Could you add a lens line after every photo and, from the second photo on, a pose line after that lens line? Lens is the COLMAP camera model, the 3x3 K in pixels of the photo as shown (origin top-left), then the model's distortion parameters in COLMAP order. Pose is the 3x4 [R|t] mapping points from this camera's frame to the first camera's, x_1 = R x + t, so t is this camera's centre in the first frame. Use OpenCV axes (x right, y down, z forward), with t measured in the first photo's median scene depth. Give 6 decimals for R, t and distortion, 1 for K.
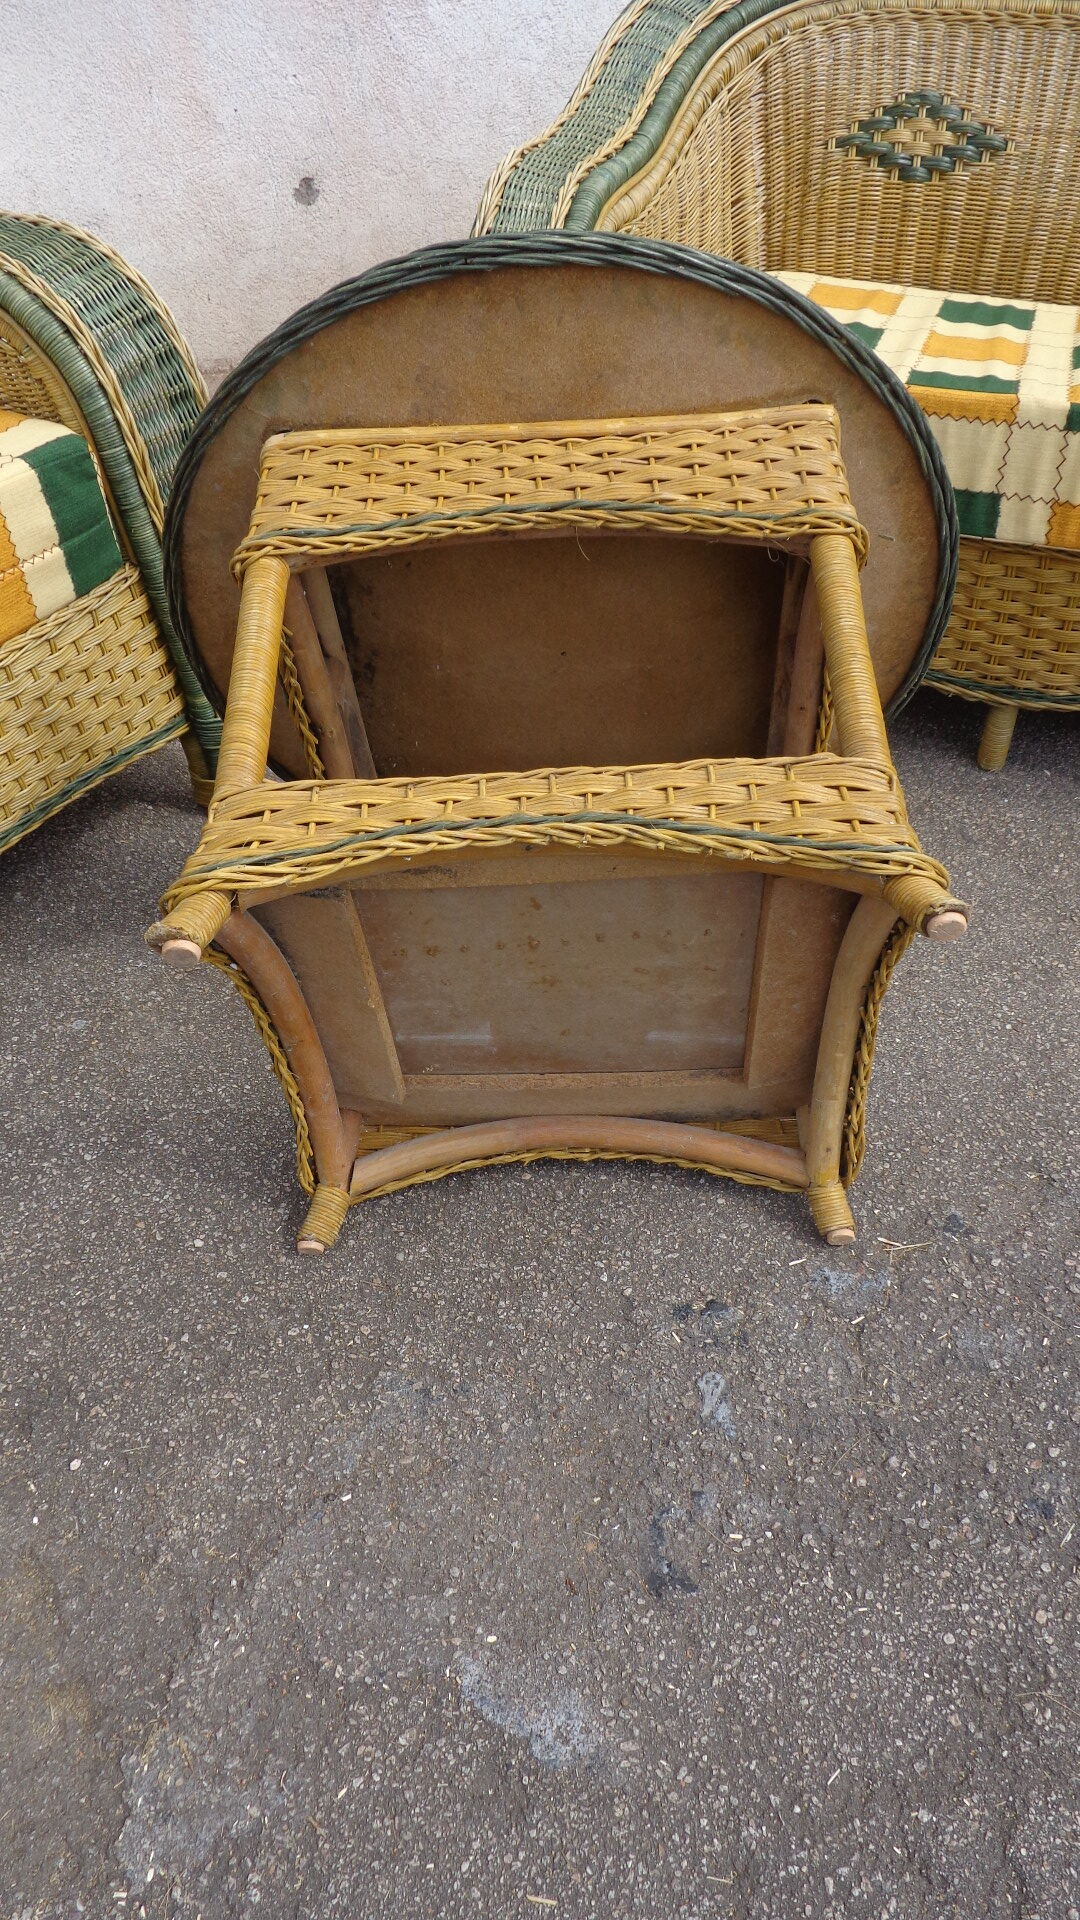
lens RADIAL K [[1413.7, 0, 539.8], [0, 1413.7, 955.3], [0, 0, 1]] dist [-0.013142, 0.000210]
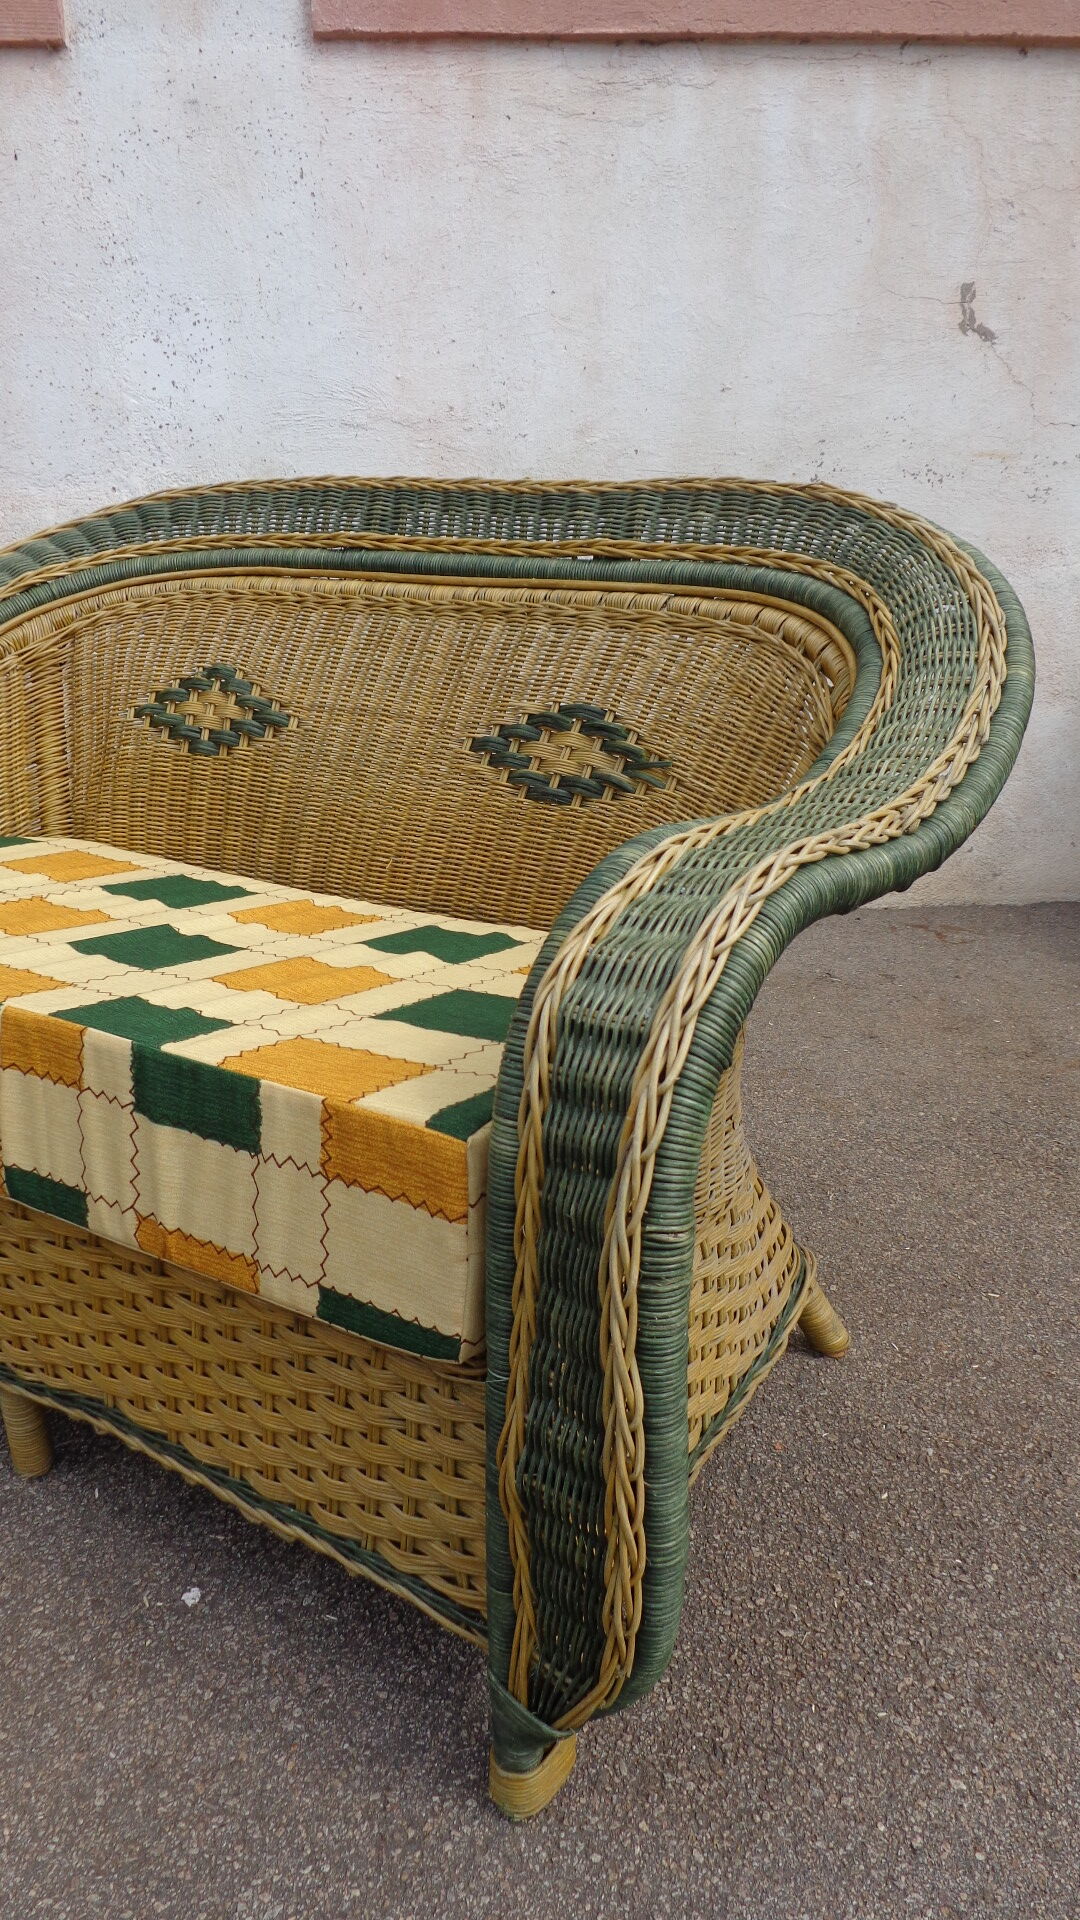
lens RADIAL K [[1420.9, 0, 544.3], [0, 1420.9, 955.0], [0, 0, 1]] dist [-0.008395, -0.002400]
pose [[0.971608, 0.088965, -0.219235, 0.720952], [-0.170610, 0.905436, -0.388687, -0.140333], [0.163924, 0.415055, 0.894907, 0.319015]]
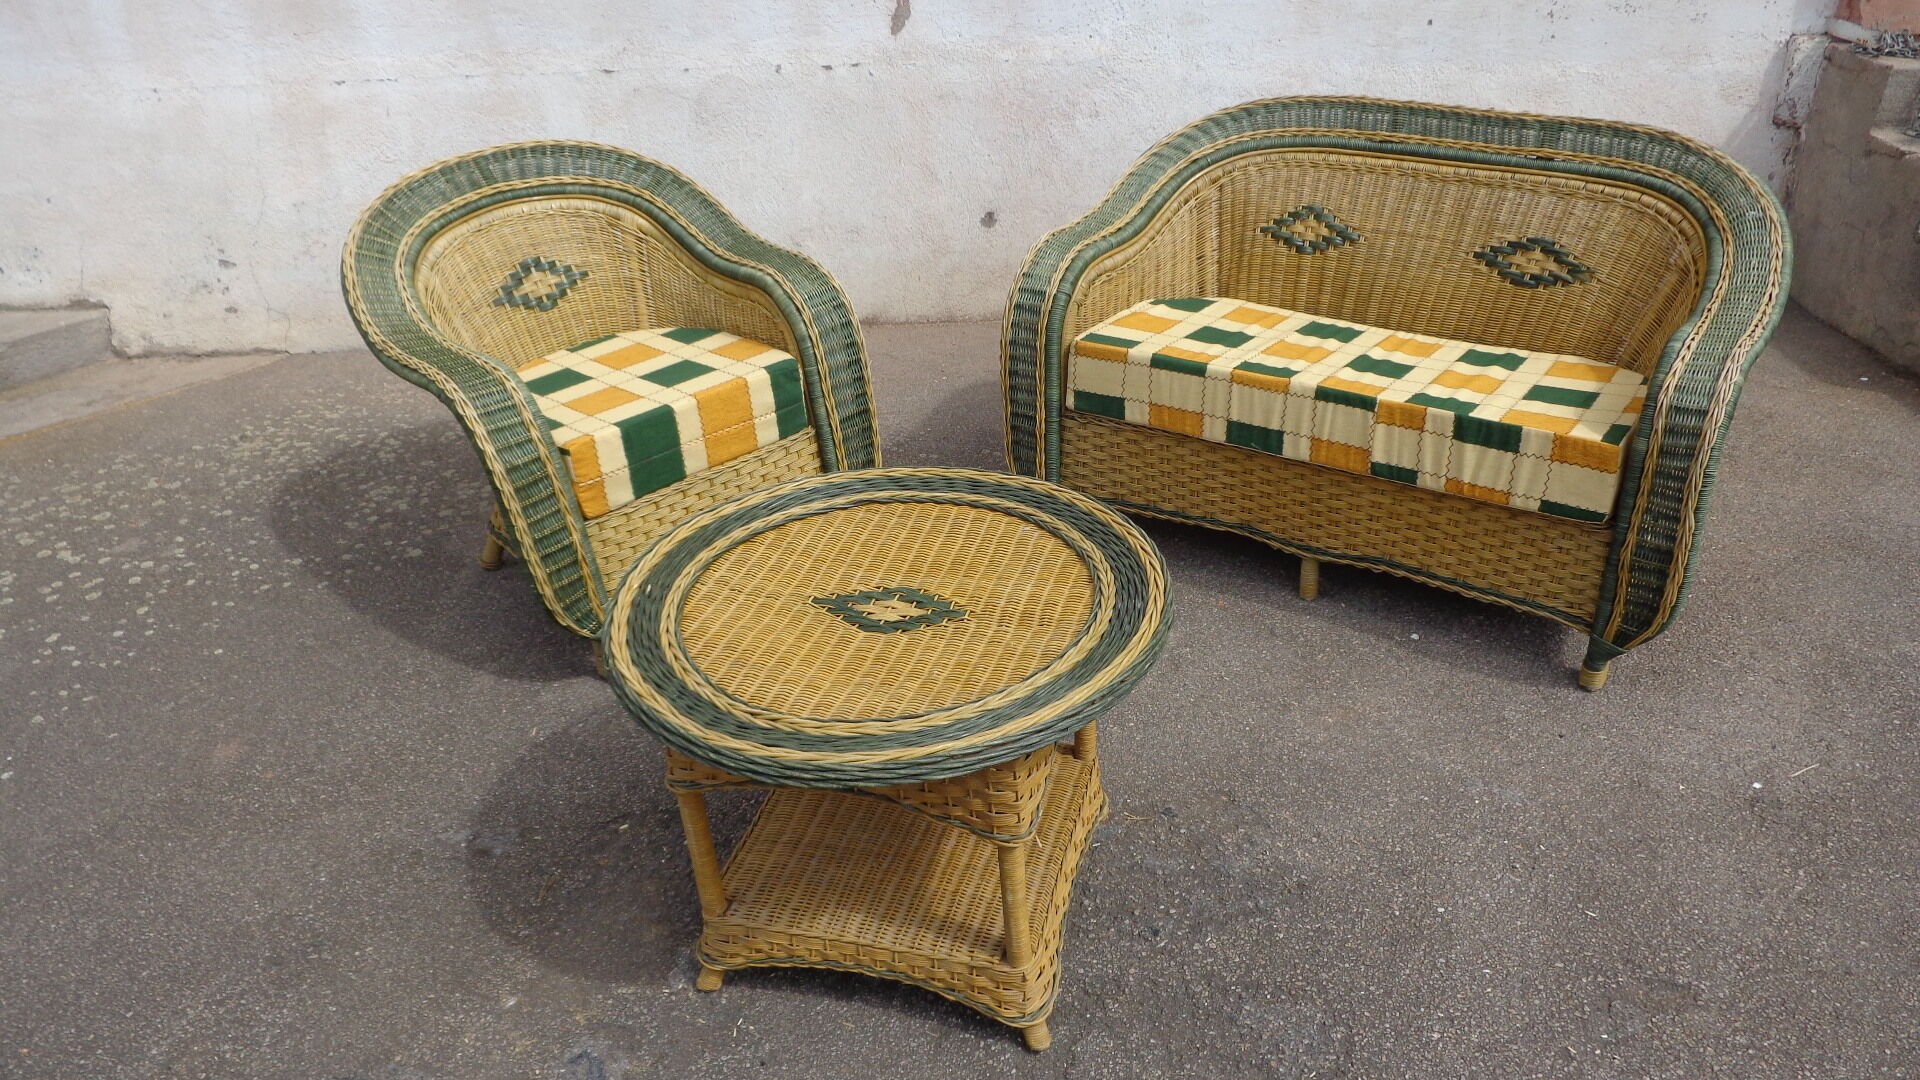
lens RADIAL K [[1420.9, 0, 962.8], [0, 1420.9, 526.2], [0, 0, 1]] dist [-0.008395, -0.002400]
pose [[0.968059, 0.104391, -0.227956, 0.310015], [-0.156070, 0.962469, -0.222026, 0.211919], [0.196223, 0.250511, 0.948019, -0.636170]]
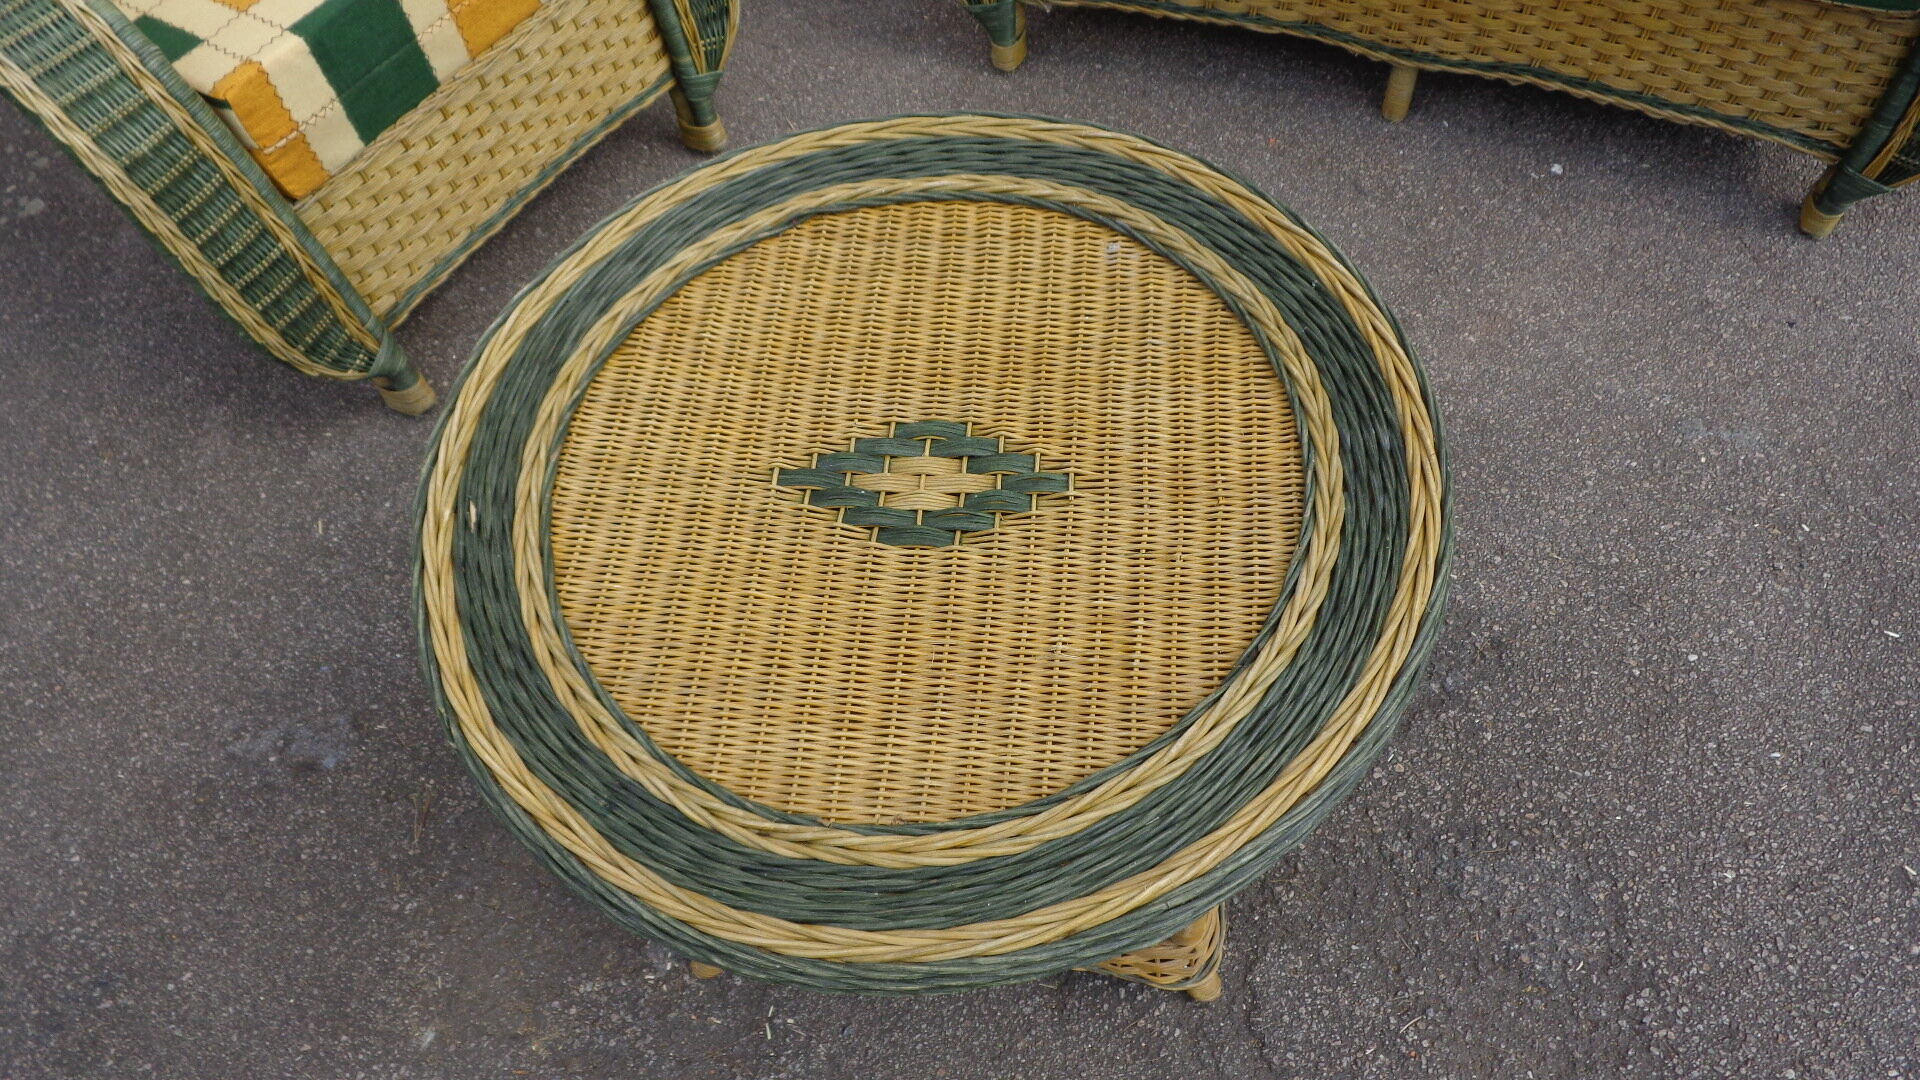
lens RADIAL K [[1420.9, 0, 962.8], [0, 1420.9, 526.2], [0, 0, 1]] dist [-0.008395, -0.002400]
pose [[0.997570, 0.028520, -0.063568, 0.065247], [-0.011971, 0.968974, 0.246872, -0.096515], [0.068636, -0.245511, 0.966961, -0.179778]]
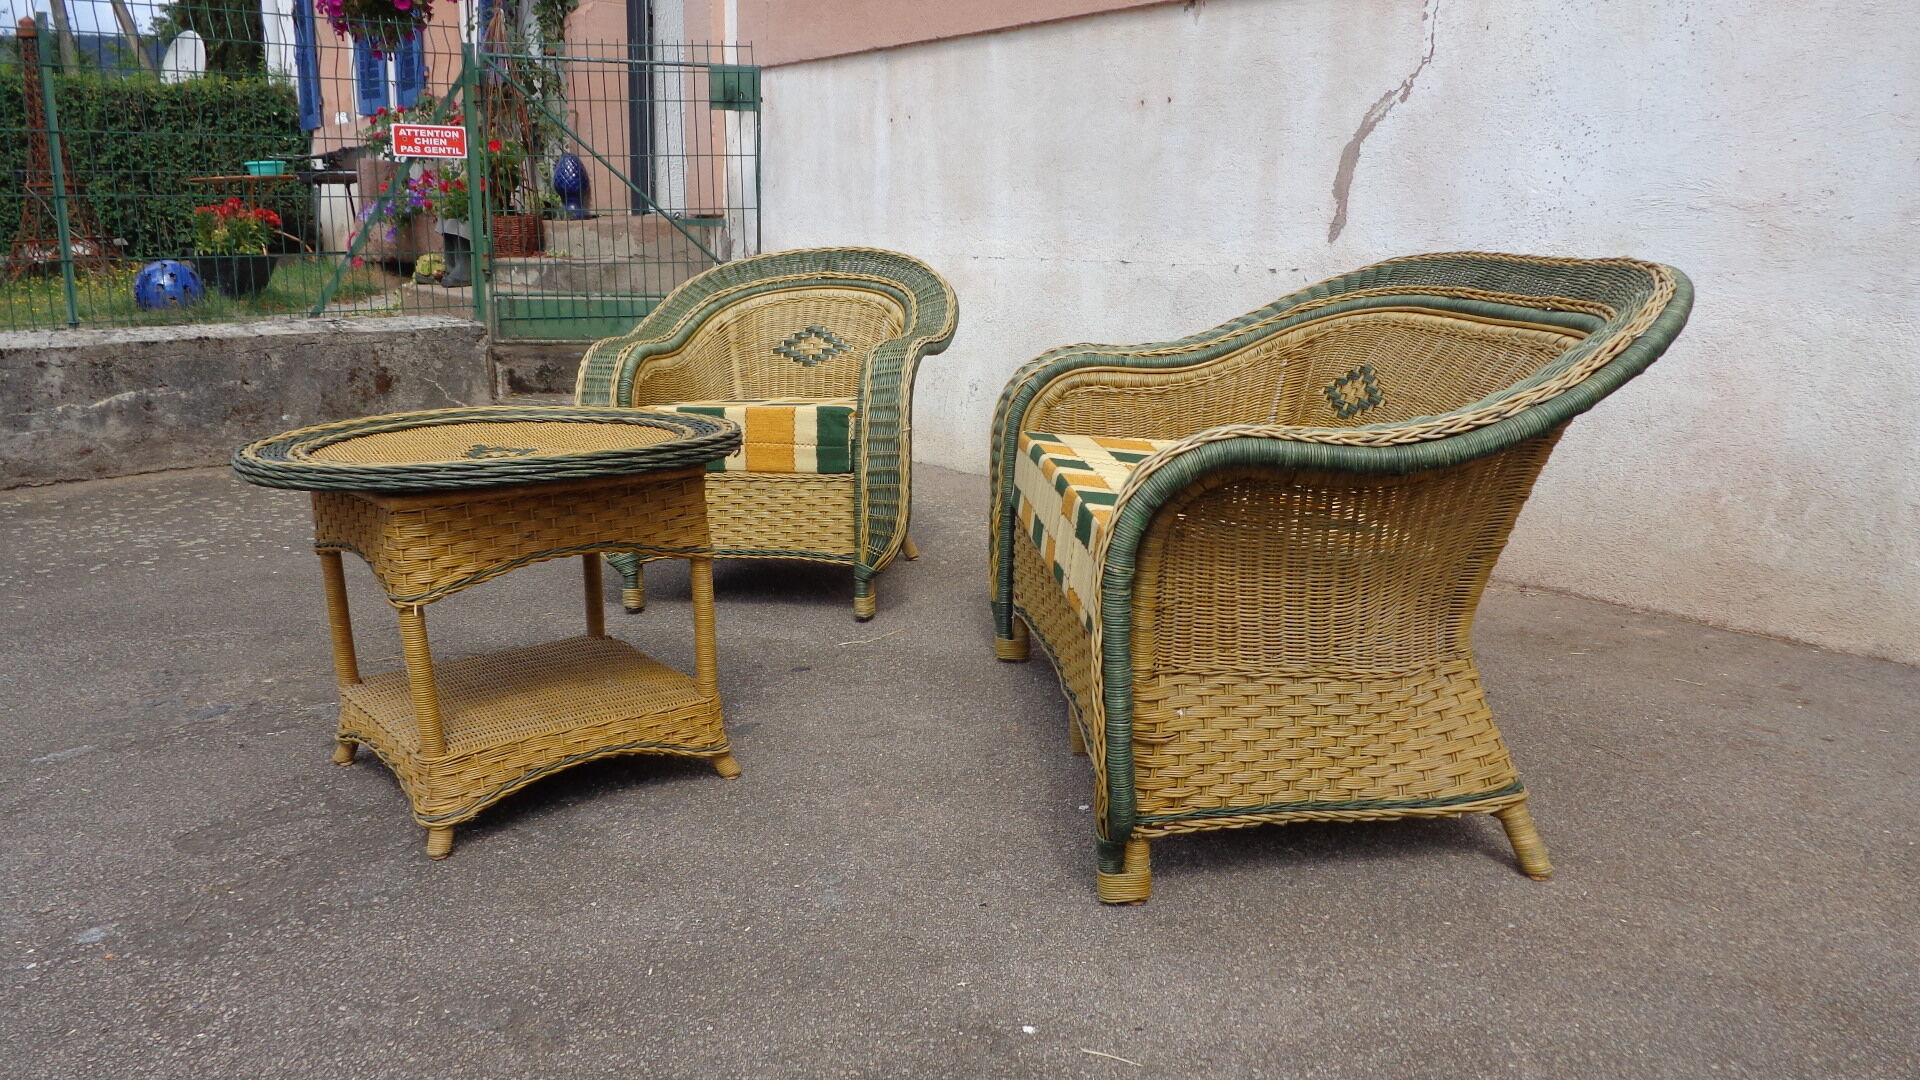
lens RADIAL K [[1420.9, 0, 962.8], [0, 1420.9, 526.2], [0, 0, 1]] dist [-0.008395, -0.002400]
pose [[0.400112, 0.207945, -0.892563, 1.480518], [-0.634458, 0.765650, -0.106033, -0.088855], [0.661342, 0.608719, 0.438279, 0.218812]]
